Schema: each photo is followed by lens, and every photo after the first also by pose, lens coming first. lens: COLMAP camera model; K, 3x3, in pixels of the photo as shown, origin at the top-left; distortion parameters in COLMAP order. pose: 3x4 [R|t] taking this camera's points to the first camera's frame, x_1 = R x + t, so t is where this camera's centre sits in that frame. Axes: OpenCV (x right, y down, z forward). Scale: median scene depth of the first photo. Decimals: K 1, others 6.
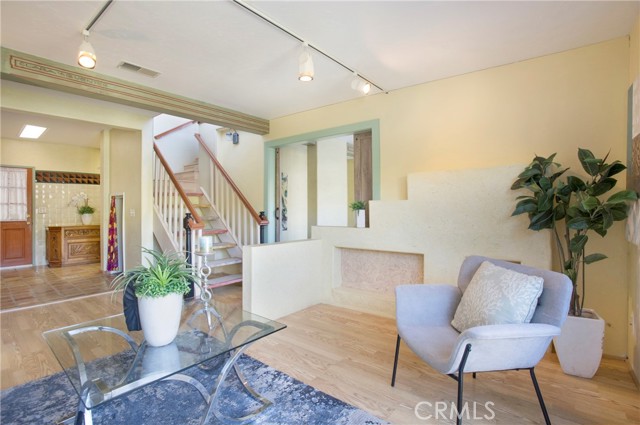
lens RADIAL K [[300.5, 0, 320.0], [0, 300.5, 211.5], [0, 0, 1]] dist [-0.047625, 0.009413]
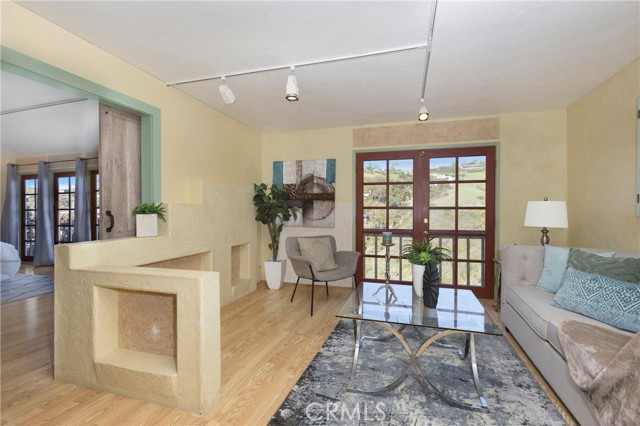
lens RADIAL K [[300.5, 0, 318.8], [0, 300.5, 212.7], [0, 0, 1]] dist [-0.047625, 0.009413]
pose [[-0.362719, 0.001659, 0.931897, -1.233351], [0.015516, 0.999871, 0.004260, -0.008611], [-0.931769, 0.016004, -0.362698, 1.413737]]
